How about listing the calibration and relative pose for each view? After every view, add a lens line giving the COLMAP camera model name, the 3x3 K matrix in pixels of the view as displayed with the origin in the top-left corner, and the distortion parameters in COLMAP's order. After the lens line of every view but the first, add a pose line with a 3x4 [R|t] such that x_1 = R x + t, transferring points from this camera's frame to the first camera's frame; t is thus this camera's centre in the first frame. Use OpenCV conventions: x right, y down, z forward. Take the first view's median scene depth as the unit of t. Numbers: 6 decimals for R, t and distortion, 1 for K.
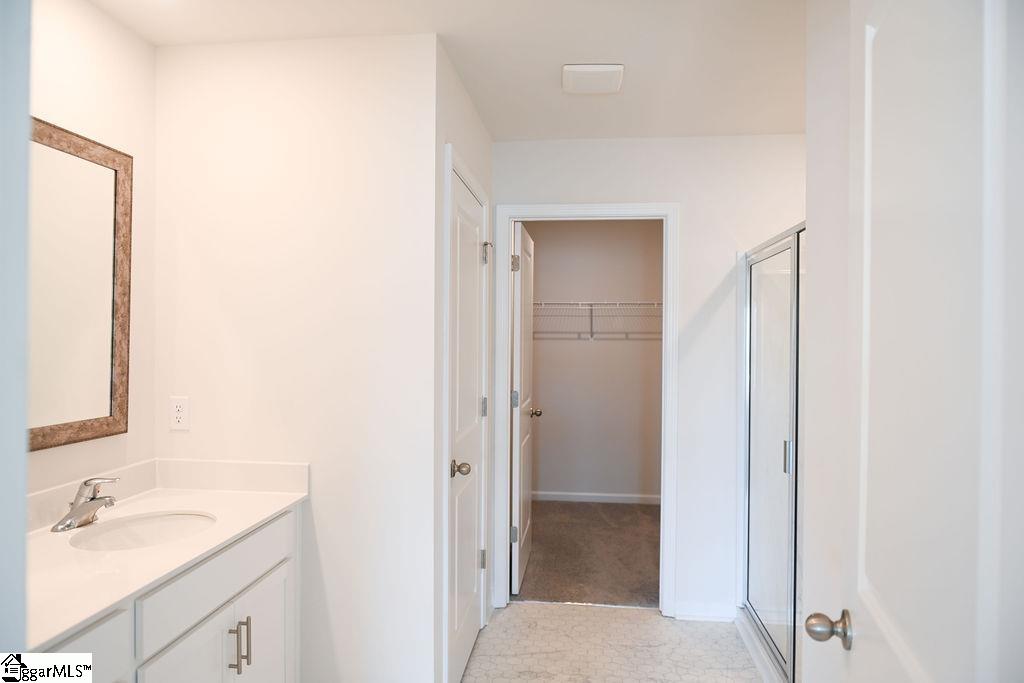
lens RADIAL K [[692.9, 0, 512.5], [0, 692.9, 341.0], [0, 0, 1]] dist [-0.005483, 0.001133]
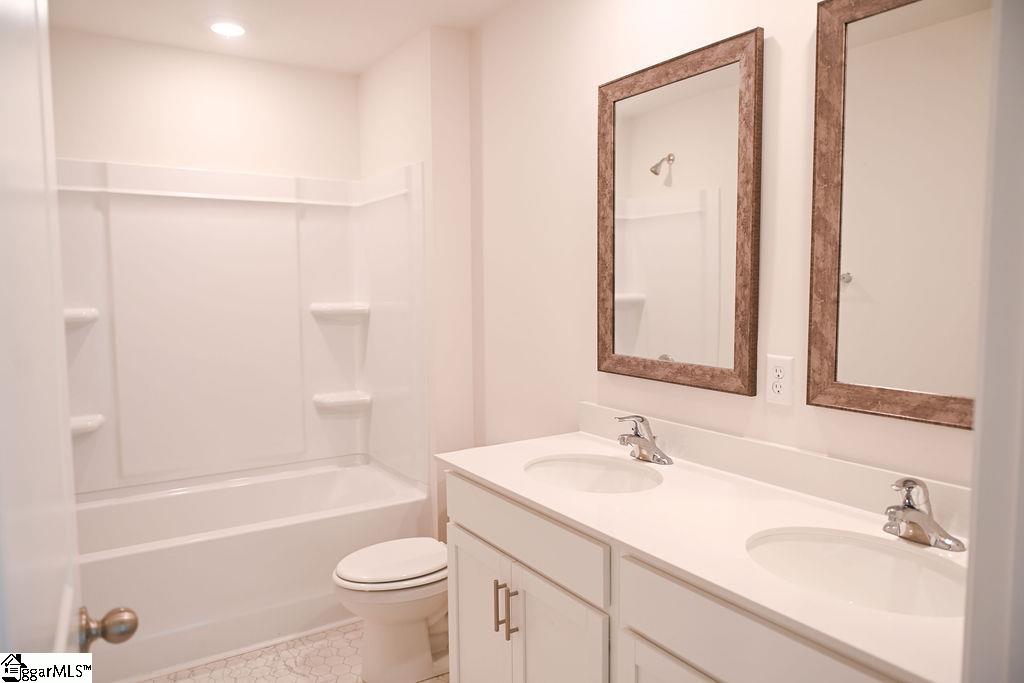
lens RADIAL K [[692.9, 0, 508.7], [0, 692.9, 339.8], [0, 0, 1]] dist [-0.005483, 0.001133]
pose [[-0.783579, 0.056833, -0.618687, 0.148581], [0.005037, 0.996356, 0.085146, 0.001666], [0.621271, 0.063602, -0.781010, 1.598722]]
